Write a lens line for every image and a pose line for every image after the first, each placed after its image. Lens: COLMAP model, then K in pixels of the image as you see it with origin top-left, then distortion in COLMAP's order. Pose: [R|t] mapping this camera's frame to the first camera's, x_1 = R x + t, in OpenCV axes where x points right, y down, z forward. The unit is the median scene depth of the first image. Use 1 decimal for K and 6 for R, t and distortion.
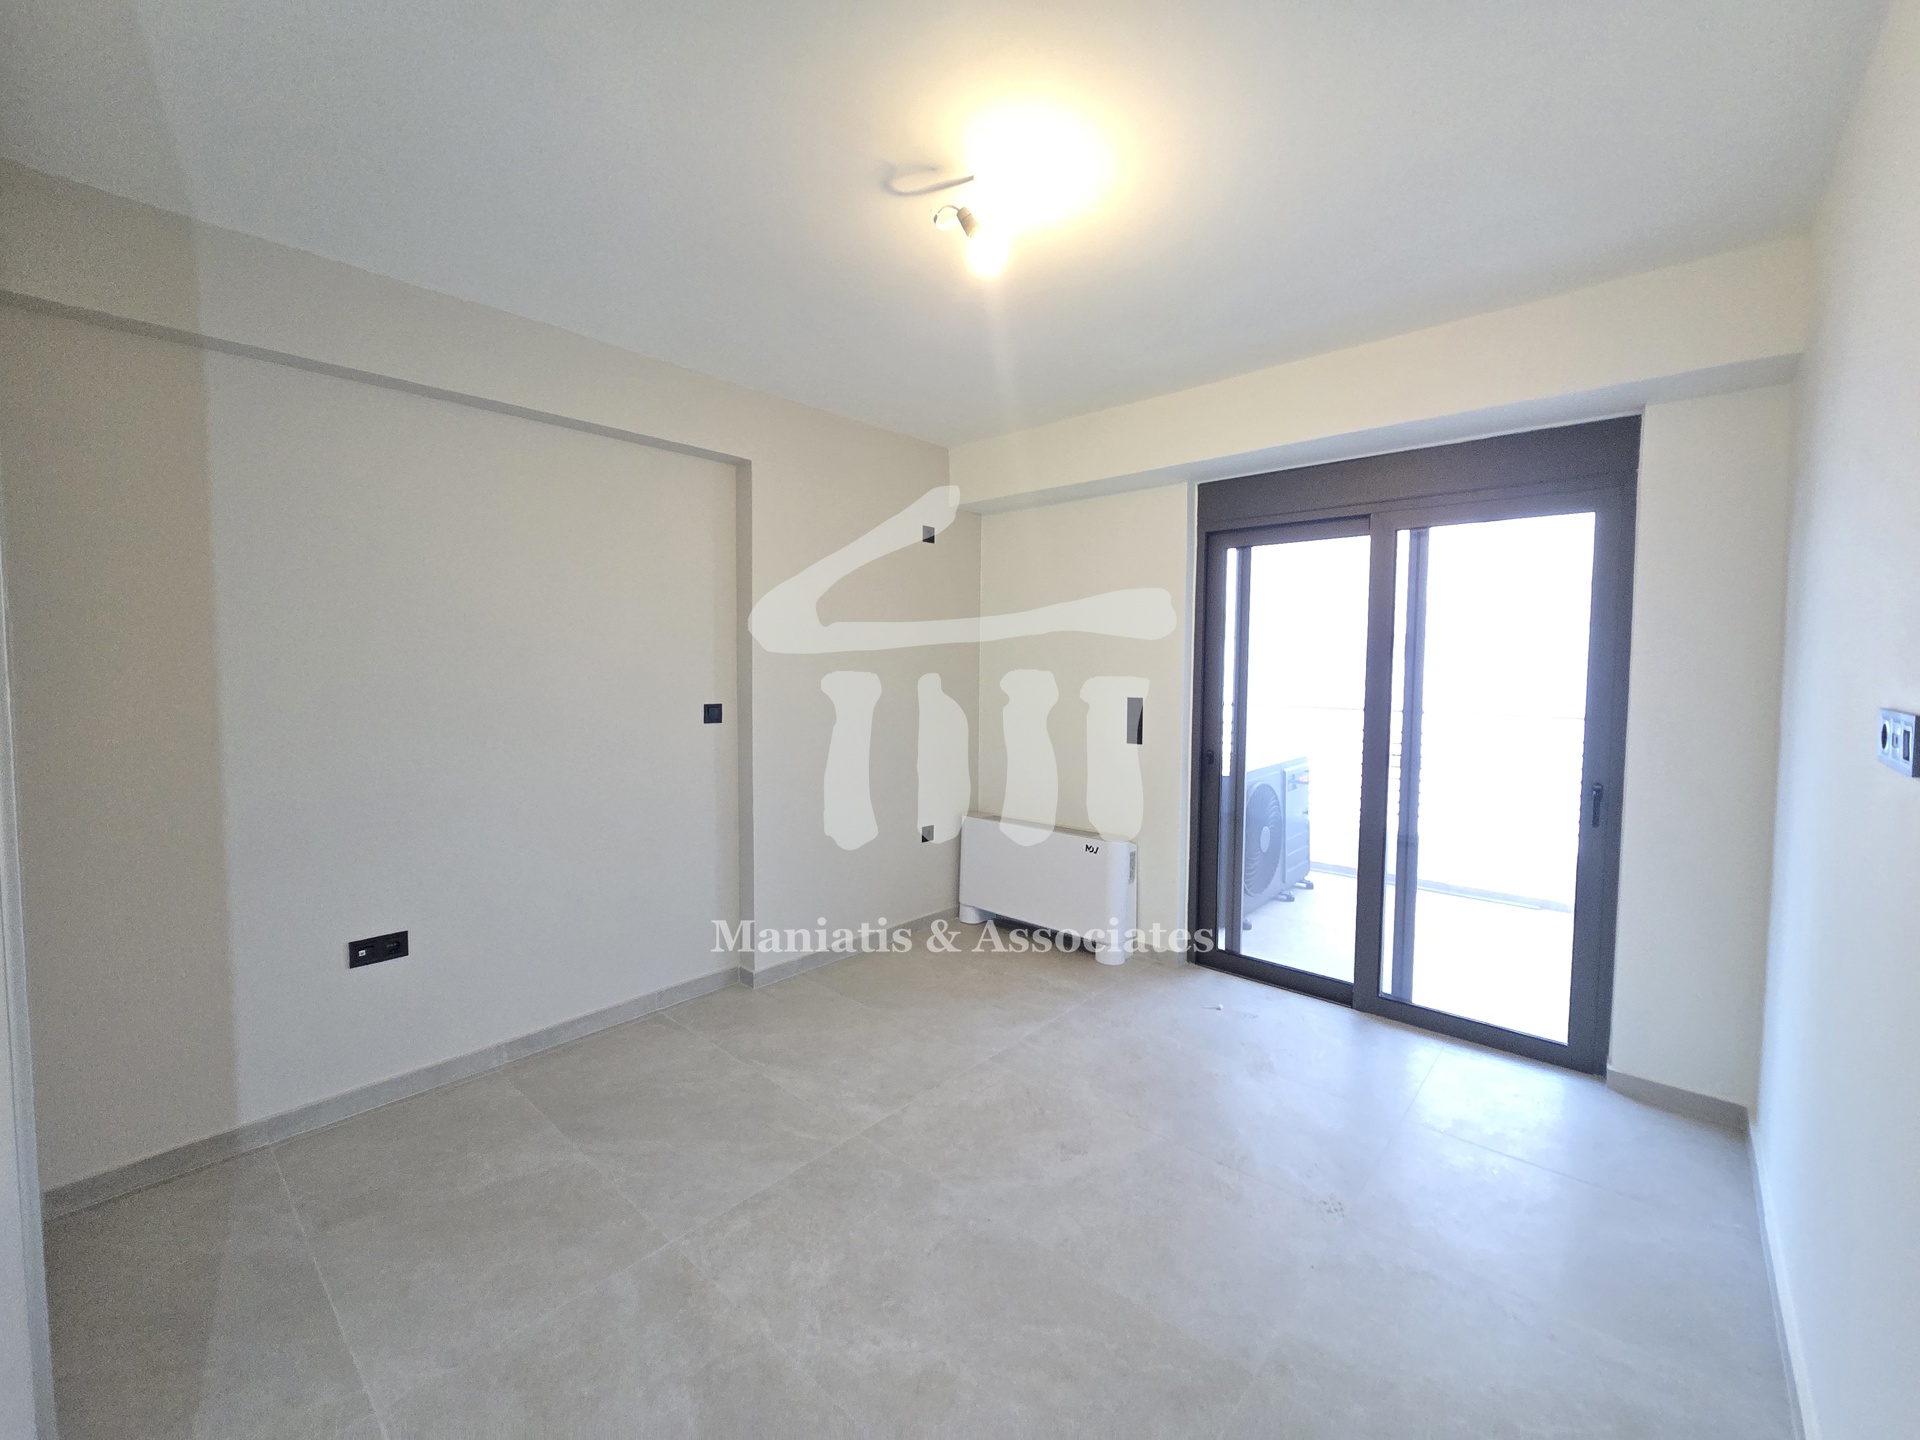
lens RADIAL K [[783.0, 0, 960.8], [0, 783.0, 707.5], [0, 0, 1]] dist [0.000118, -0.000056]
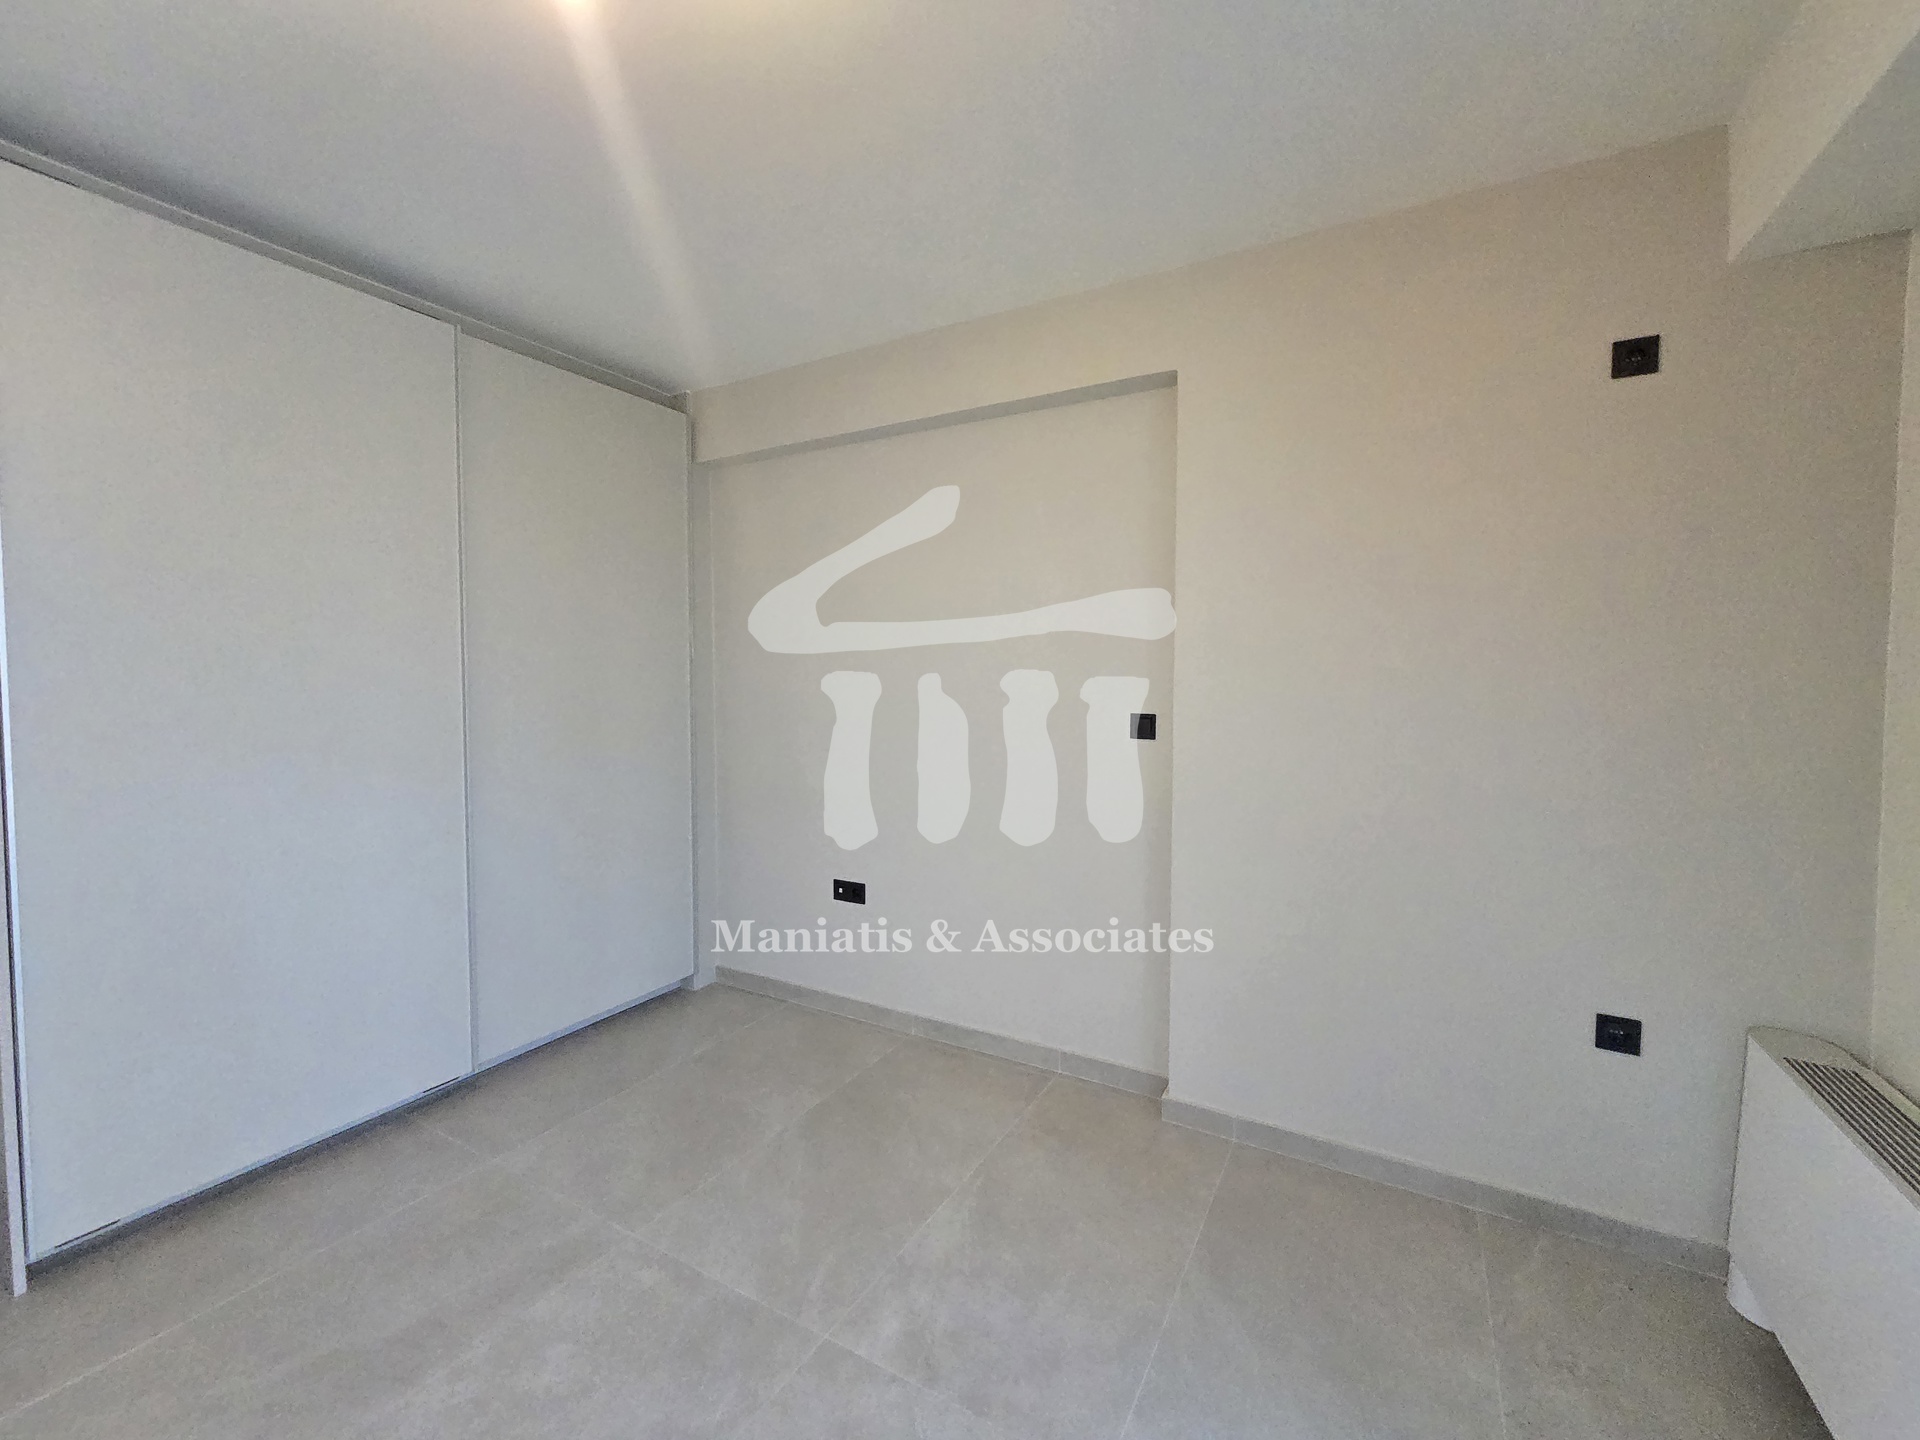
lens RADIAL K [[783.0, 0, 951.6], [0, 783.0, 699.5], [0, 0, 1]] dist [0.000118, -0.000056]
pose [[0.202232, 0.025304, -0.979011, 0.525278], [-0.050757, 0.998593, 0.015325, -0.028805], [0.978021, 0.046593, 0.203232, 0.902481]]
